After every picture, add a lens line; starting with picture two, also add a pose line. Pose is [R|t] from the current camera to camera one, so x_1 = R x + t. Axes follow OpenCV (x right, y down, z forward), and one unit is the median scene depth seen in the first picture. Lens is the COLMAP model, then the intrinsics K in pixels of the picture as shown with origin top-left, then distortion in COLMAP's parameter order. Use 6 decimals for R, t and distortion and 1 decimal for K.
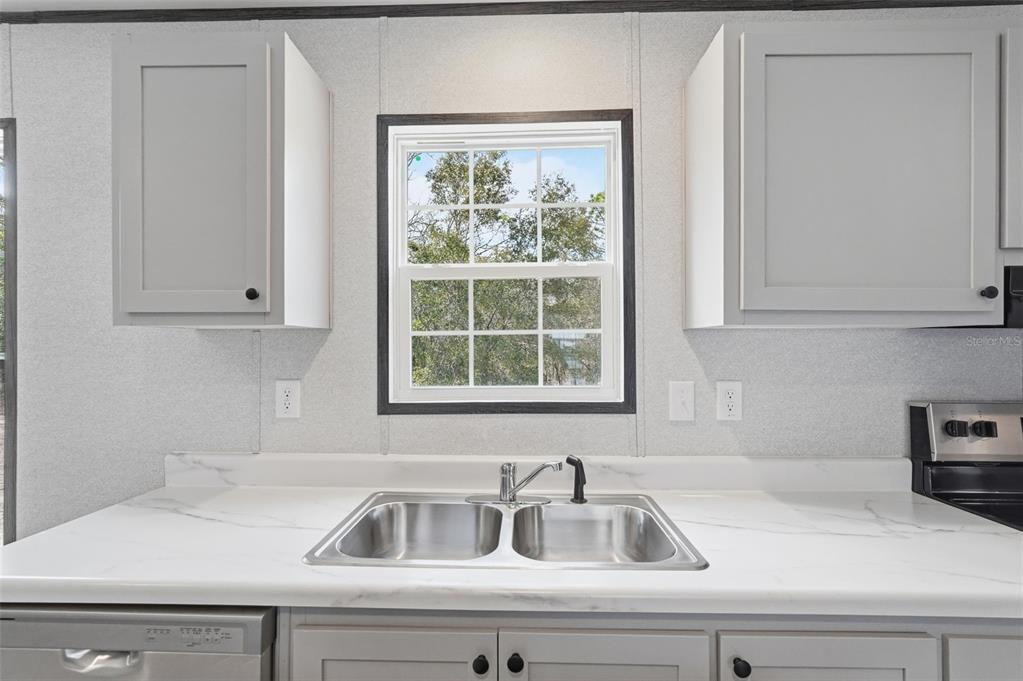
lens RADIAL K [[452.1, 0, 514.7], [0, 452.1, 349.3], [0, 0, 1]] dist [-0.011697, 0.003214]
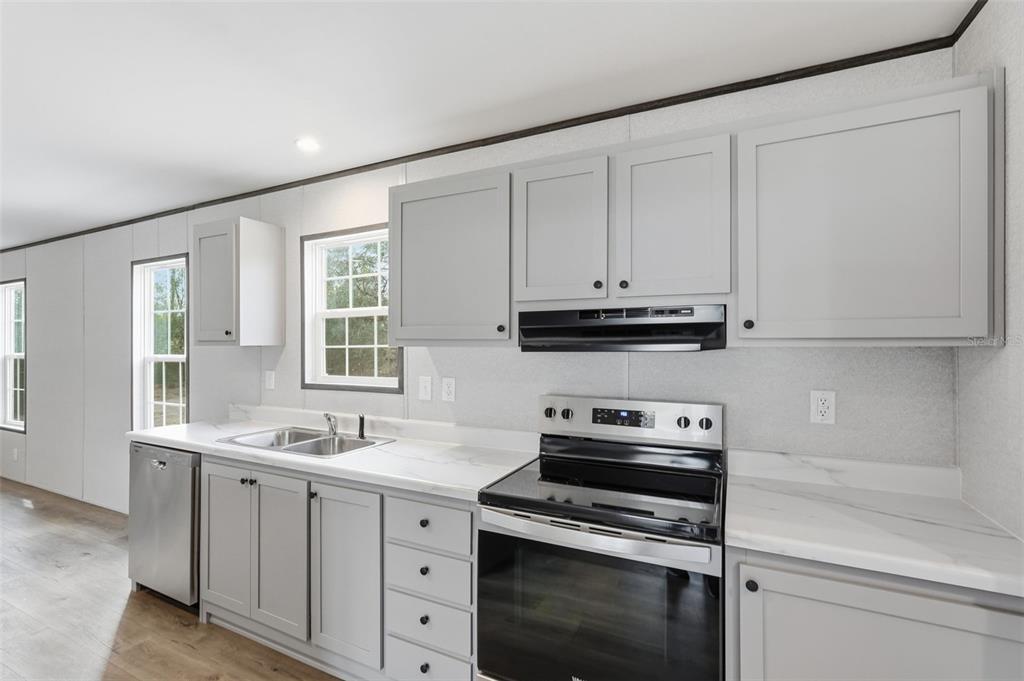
lens RADIAL K [[452.5, 0, 512.5], [0, 452.5, 346.8], [0, 0, 1]] dist [-0.011697, 0.003214]
pose [[0.909380, 0.002189, -0.415960, 1.365740], [-0.001582, 0.999997, 0.001804, -0.044472], [0.415963, -0.000983, 0.909381, -0.405577]]
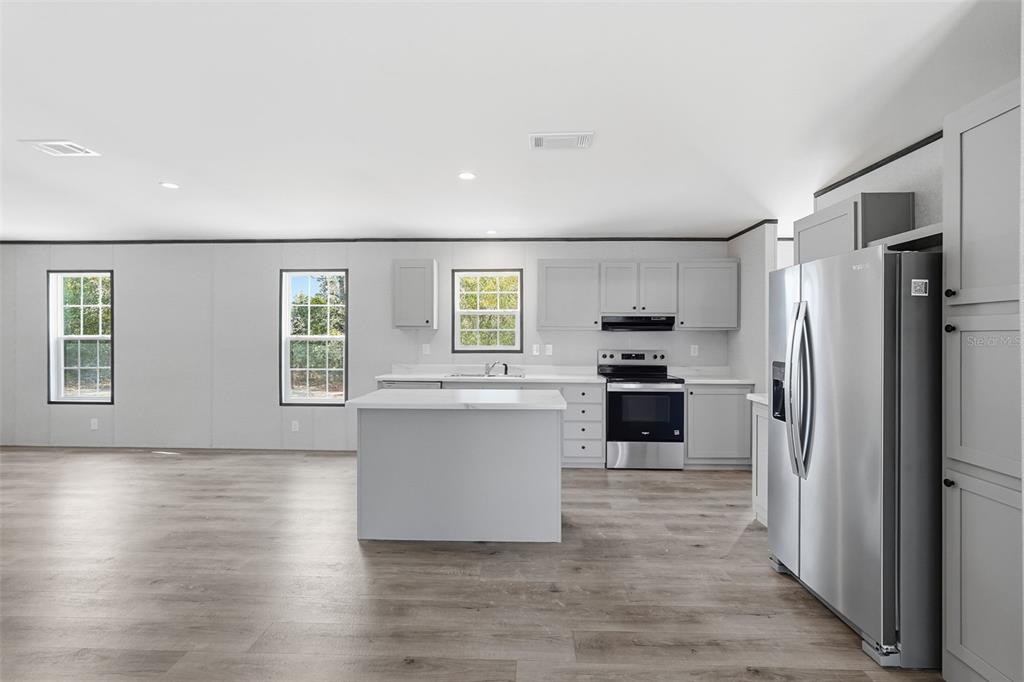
lens RADIAL K [[452.5, 0, 513.5], [0, 452.5, 345.5], [0, 0, 1]] dist [-0.011697, 0.003214]
pose [[0.999898, 0.005001, -0.013374, 0.235409], [-0.004866, 0.999937, 0.010125, 0.044880], [0.013423, -0.010059, 0.999859, -2.593944]]
